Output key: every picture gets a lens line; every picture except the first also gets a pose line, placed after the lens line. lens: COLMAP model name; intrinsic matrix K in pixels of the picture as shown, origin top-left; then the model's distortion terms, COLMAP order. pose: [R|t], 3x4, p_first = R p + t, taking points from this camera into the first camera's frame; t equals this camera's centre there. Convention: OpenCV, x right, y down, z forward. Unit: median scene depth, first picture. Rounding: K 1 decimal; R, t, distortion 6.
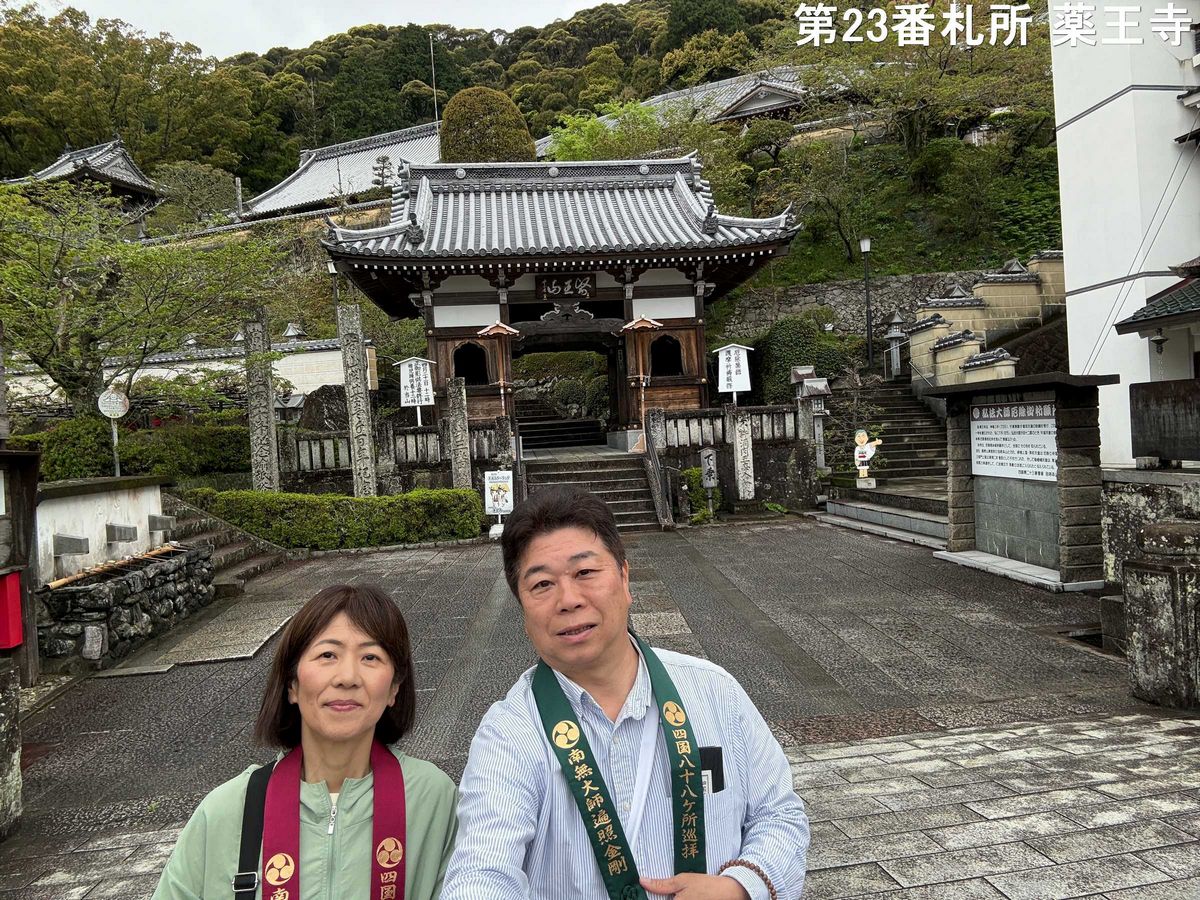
lens RADIAL K [[807.5, 0, 595.3], [0, 807.5, 448.0], [0, 0, 1]] dist [0.138031, -0.209746]
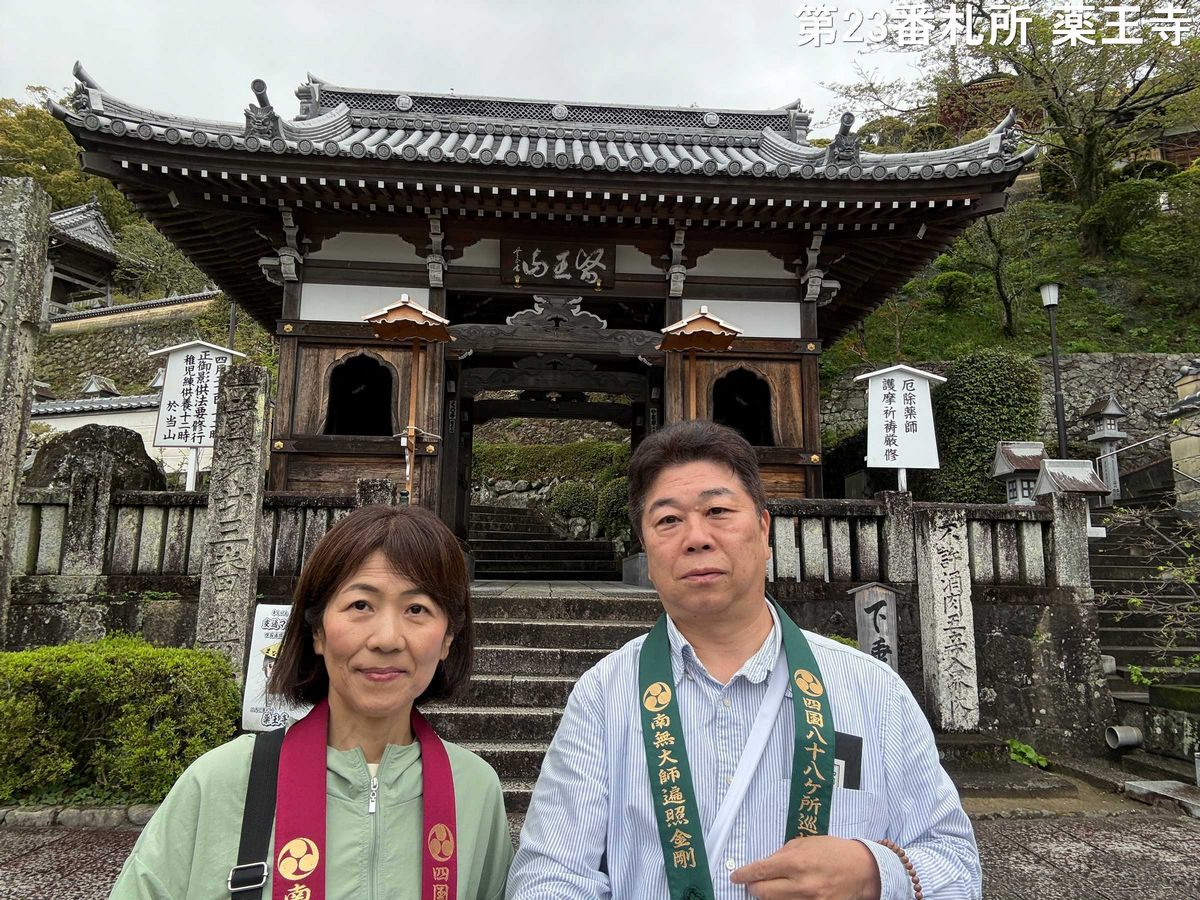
lens RADIAL K [[807.5, 0, 595.3], [0, 807.5, 448.0], [0, 0, 1]] dist [0.138031, -0.209746]
pose [[0.996967, 0.062394, -0.046523, 0.019897], [-0.069965, 0.980329, -0.184552, 0.014373], [0.034093, 0.187248, 0.981721, 0.500573]]
